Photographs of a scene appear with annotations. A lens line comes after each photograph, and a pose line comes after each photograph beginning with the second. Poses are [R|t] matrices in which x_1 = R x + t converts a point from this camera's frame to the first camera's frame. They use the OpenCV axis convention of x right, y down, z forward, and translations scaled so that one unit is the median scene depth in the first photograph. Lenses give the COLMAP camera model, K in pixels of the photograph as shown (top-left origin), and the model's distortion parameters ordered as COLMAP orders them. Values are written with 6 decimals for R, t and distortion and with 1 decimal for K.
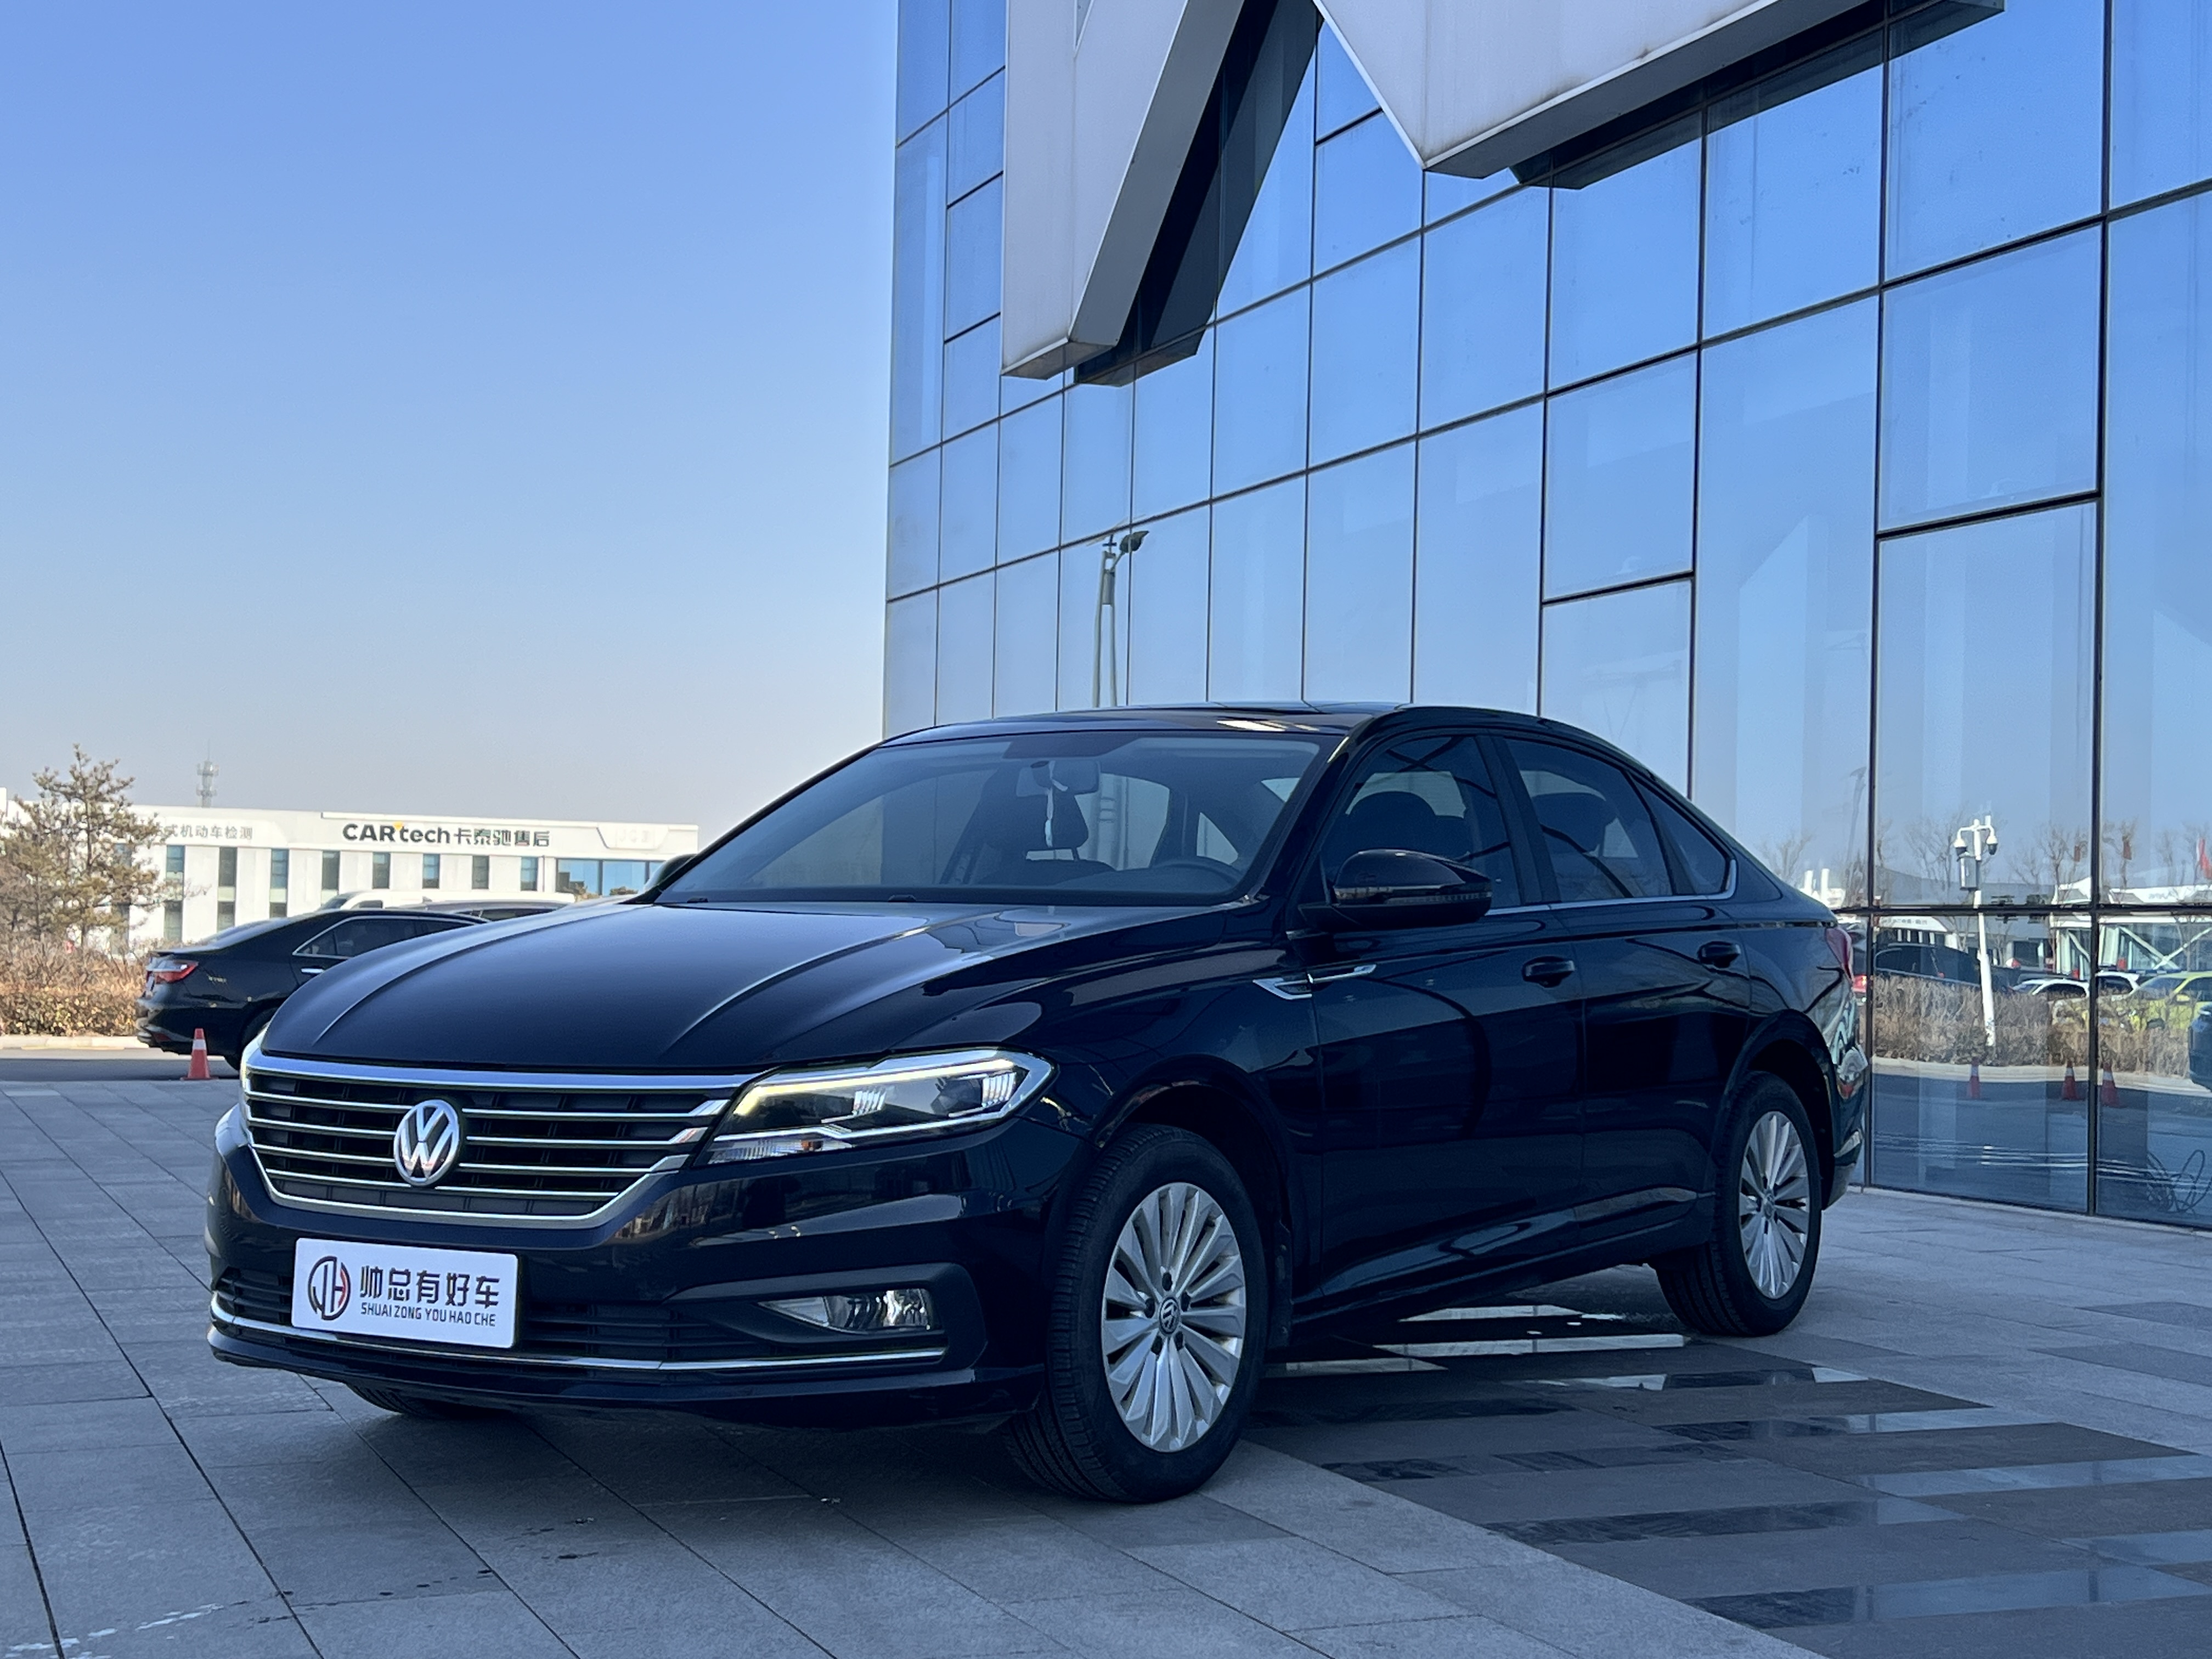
lens RADIAL K [[3002.1, 0, 1097.5], [0, 3002.1, 827.1], [0, 0, 1]] dist [0.068421, 0.000000]
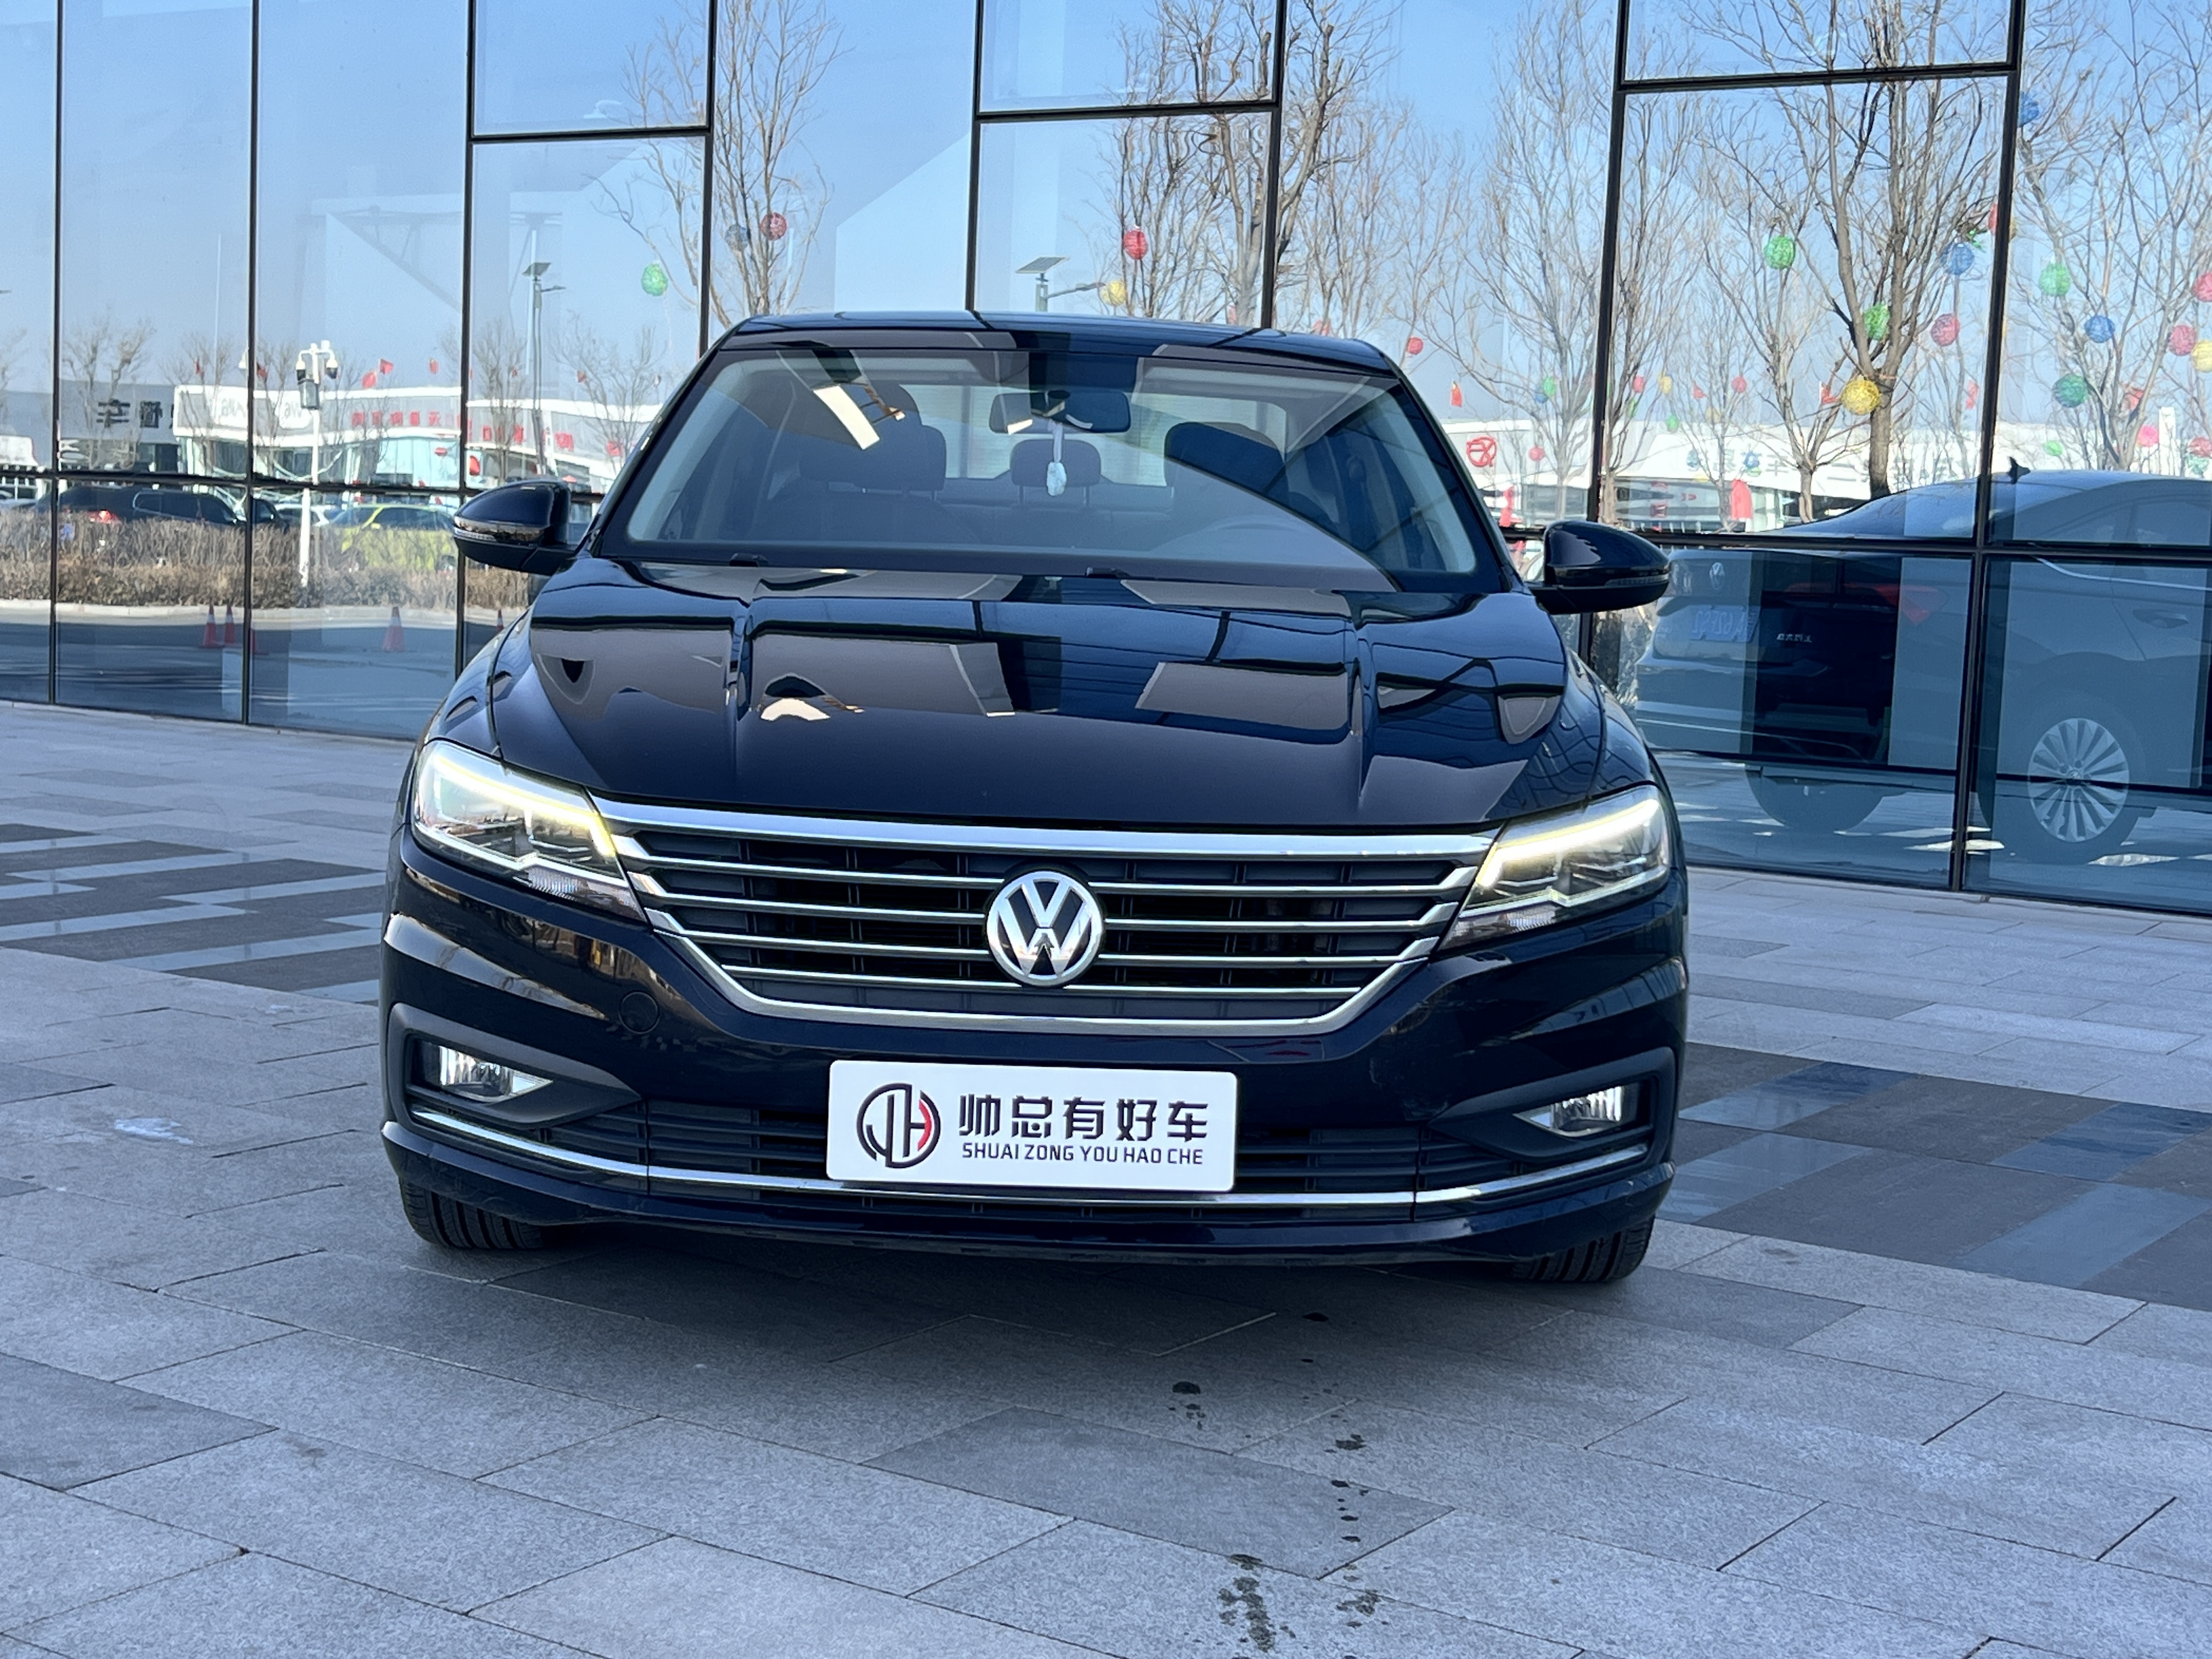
lens RADIAL K [[3002.1, 0, 1118.0], [0, 3002.1, 840.0], [0, 0, 1]] dist [0.068421, 0.000000]
pose [[0.803293, -0.031896, 0.594729, -0.655983], [-0.062762, 0.988472, 0.137786, -0.021518], [-0.592268, -0.148009, 0.792030, 0.401723]]
